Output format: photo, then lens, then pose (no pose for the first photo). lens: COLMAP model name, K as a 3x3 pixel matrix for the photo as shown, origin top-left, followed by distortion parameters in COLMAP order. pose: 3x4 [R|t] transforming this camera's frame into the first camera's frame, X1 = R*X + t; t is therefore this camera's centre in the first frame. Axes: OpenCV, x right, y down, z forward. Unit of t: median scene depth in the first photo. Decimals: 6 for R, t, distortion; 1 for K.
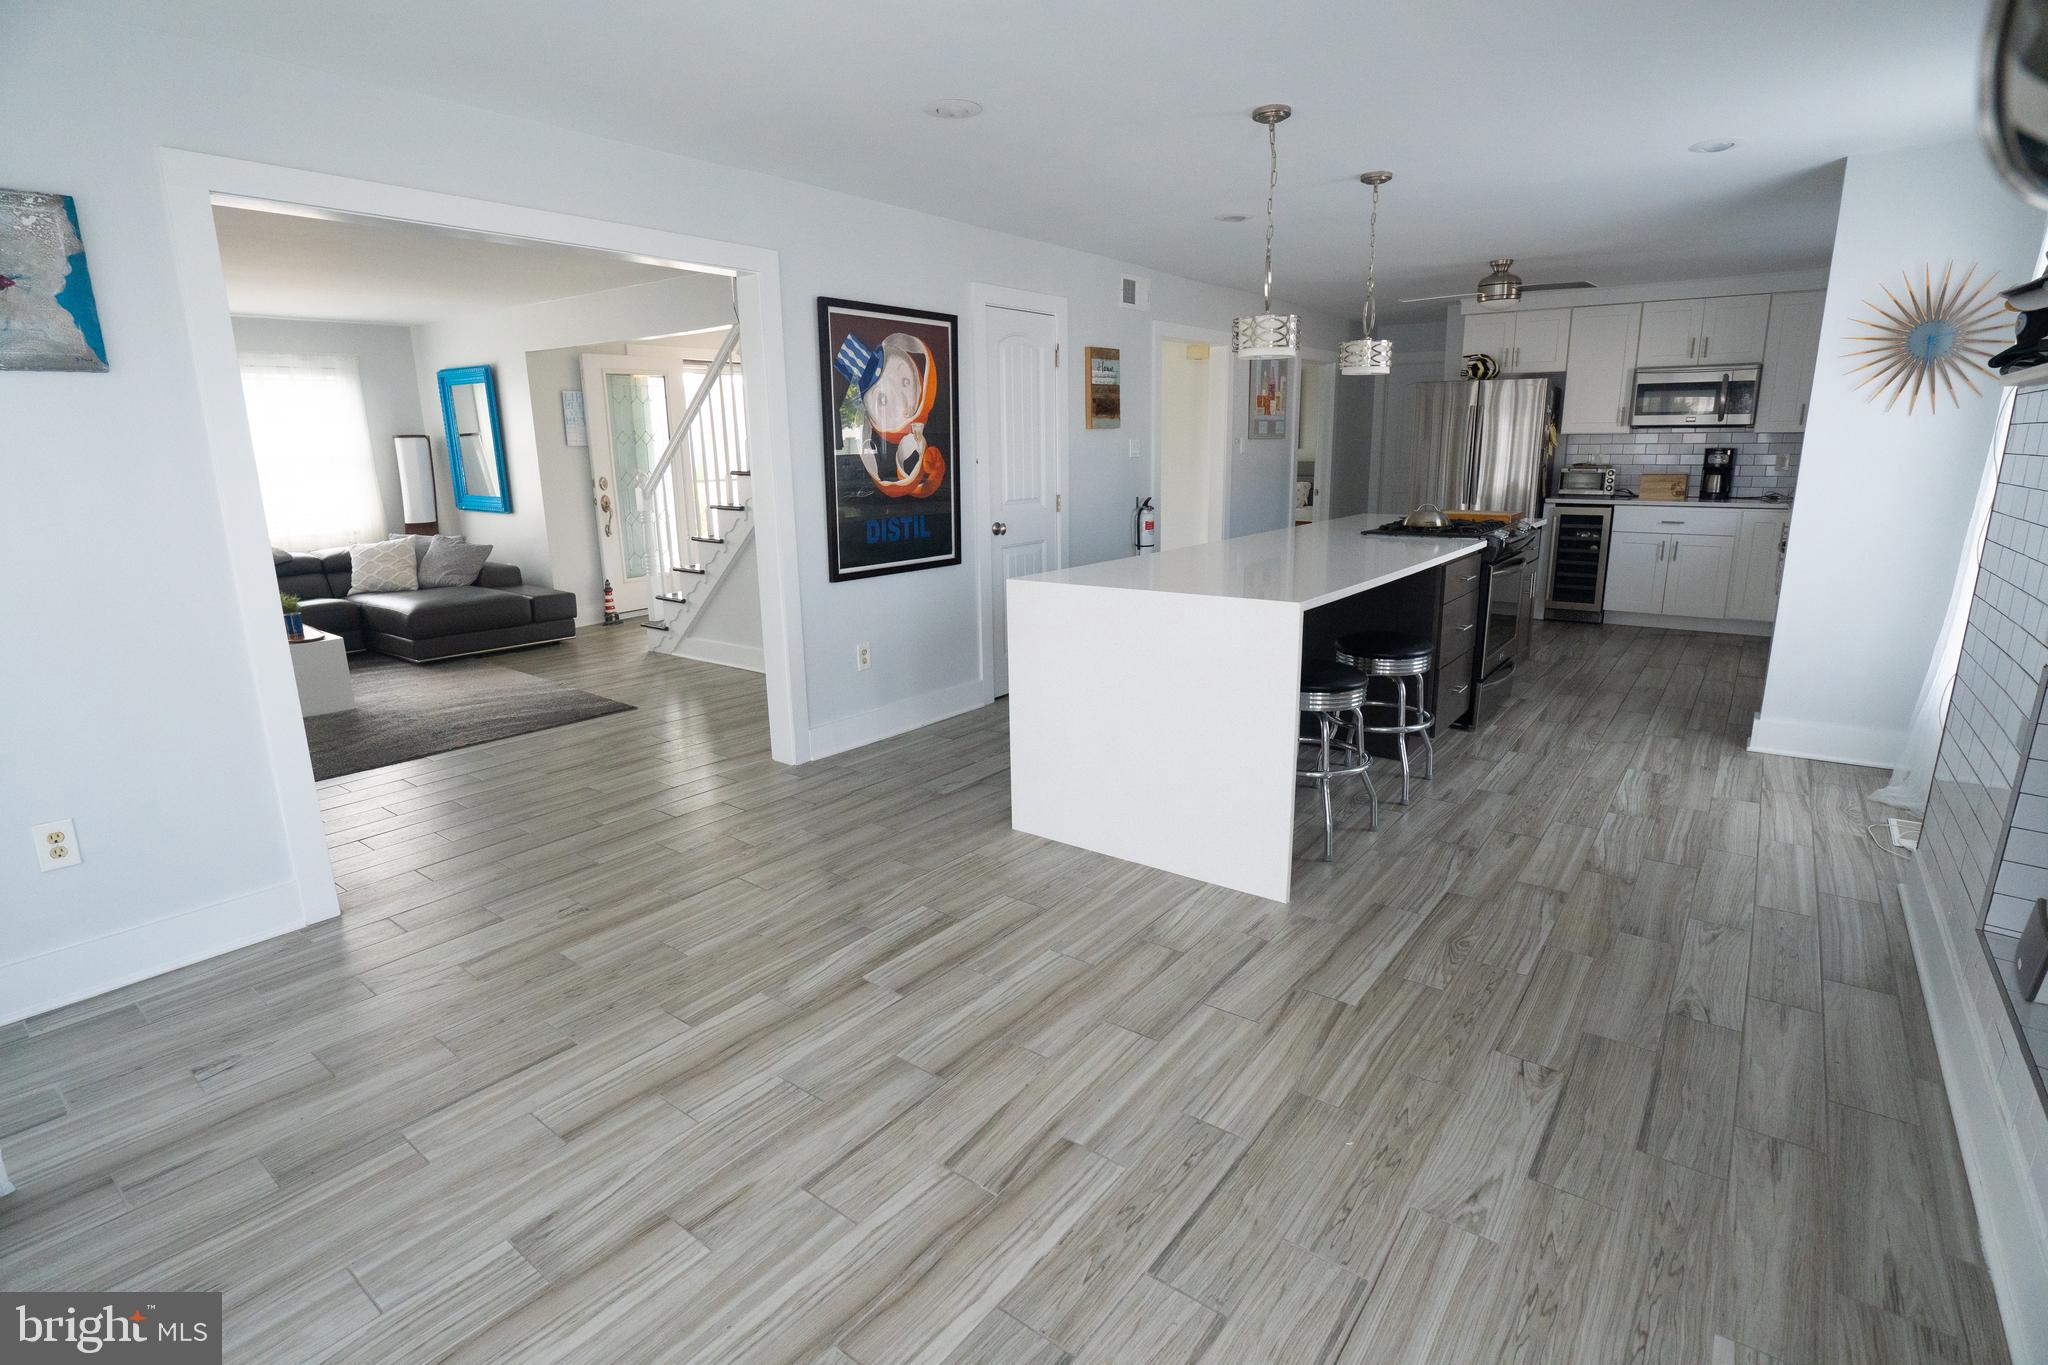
lens RADIAL K [[960.6, 0, 1043.2], [0, 960.6, 677.4], [0, 0, 1]] dist [-0.006363, 0.000438]
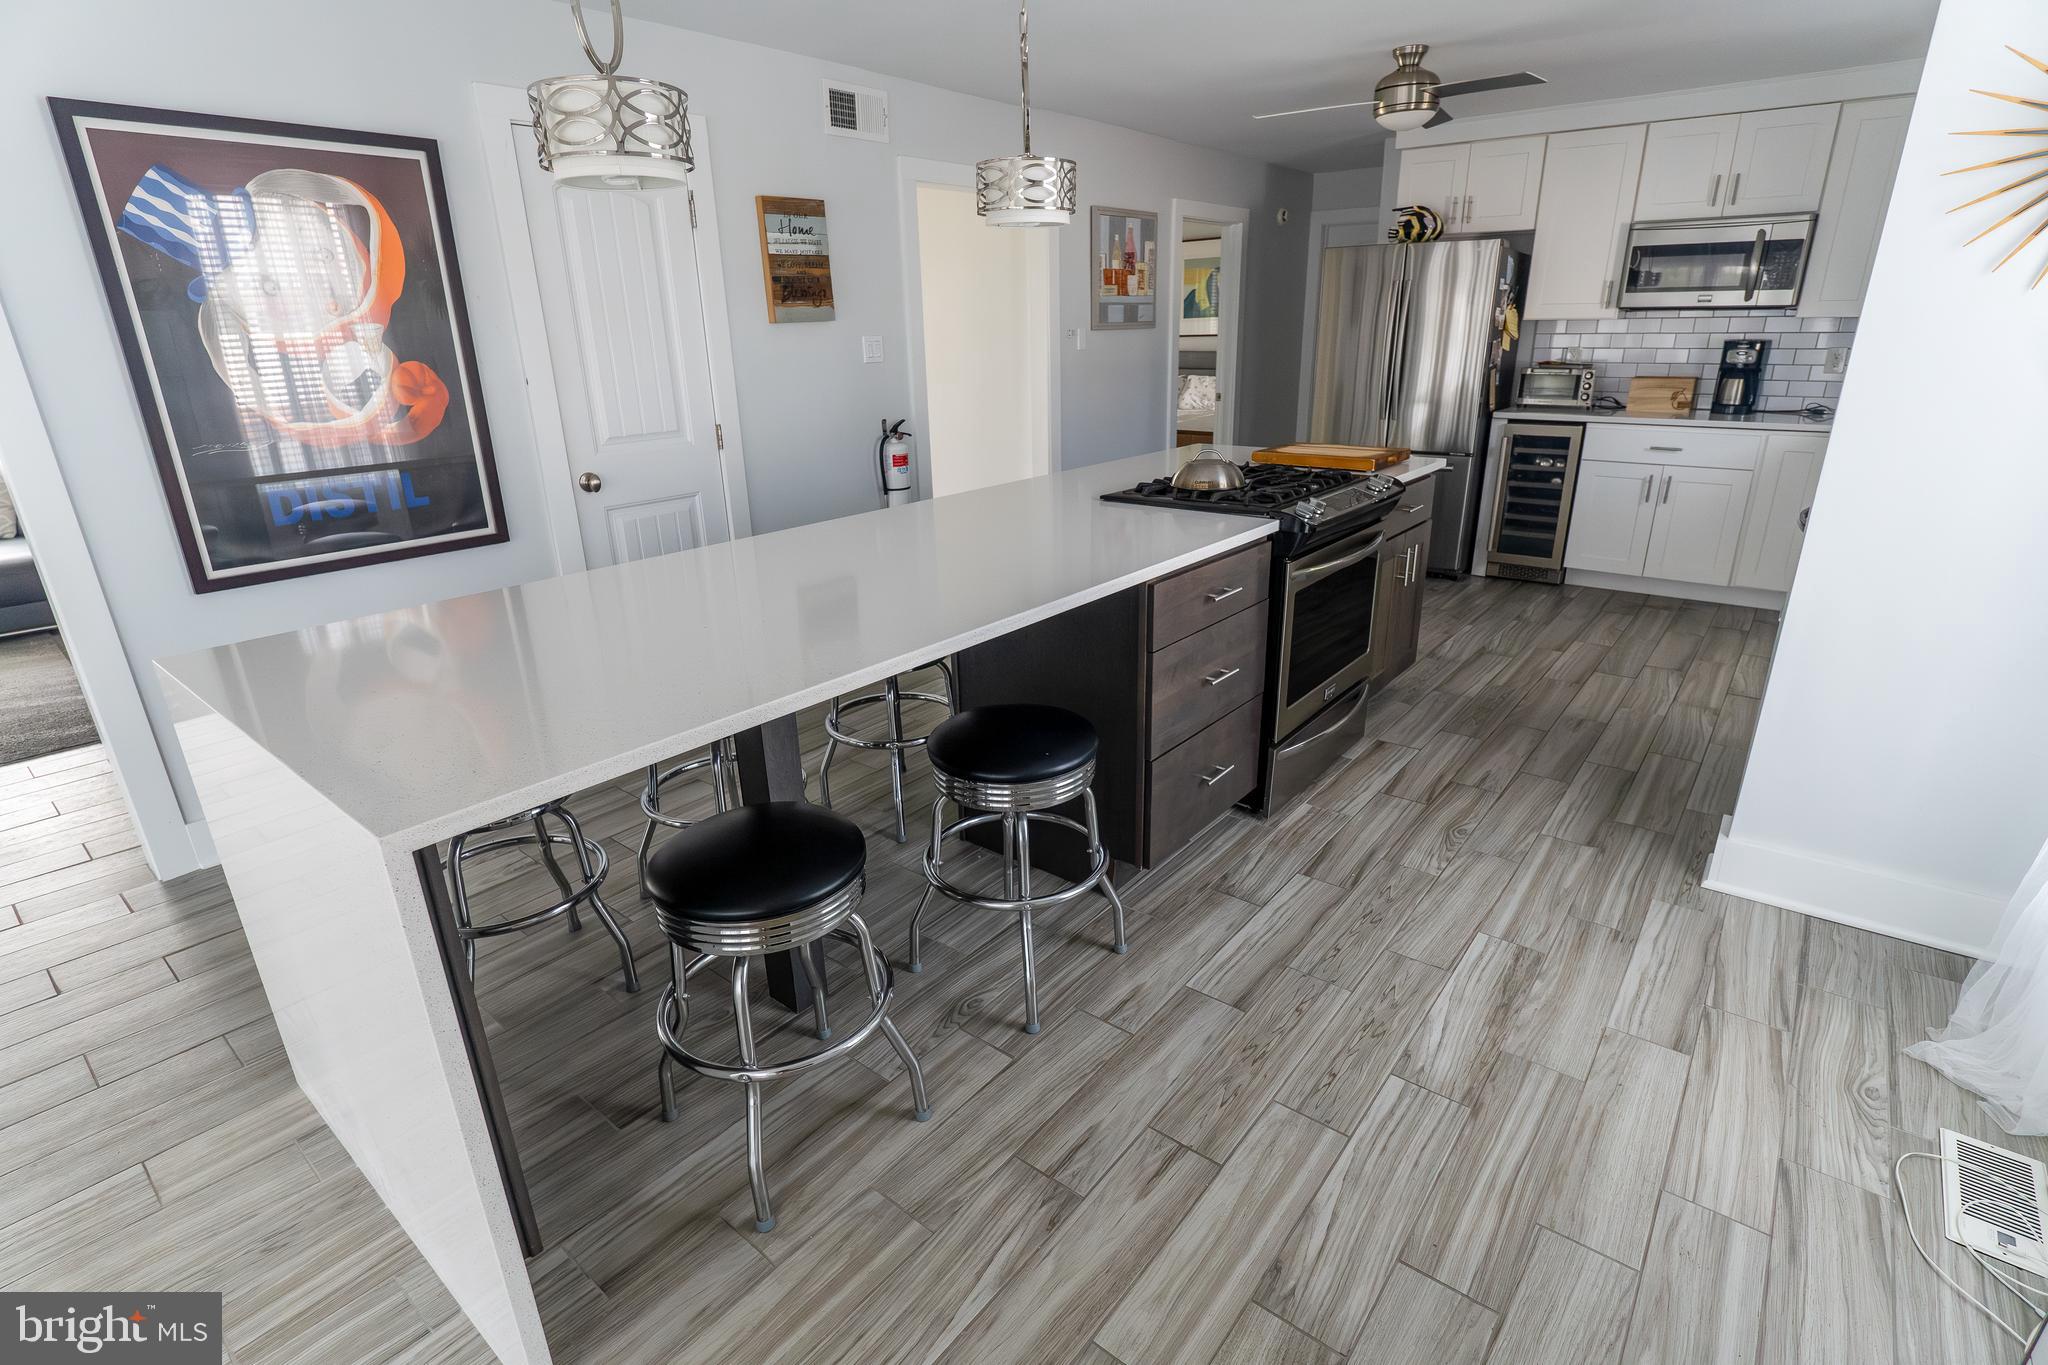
lens RADIAL K [[960.6, 0, 1009.5], [0, 960.6, 678.4], [0, 0, 1]] dist [-0.006363, 0.000438]
pose [[0.998642, 0.009962, -0.051131, 0.255168], [-0.004027, 0.993370, 0.114893, -0.088287], [0.051936, -0.114532, 0.992061, 0.307431]]
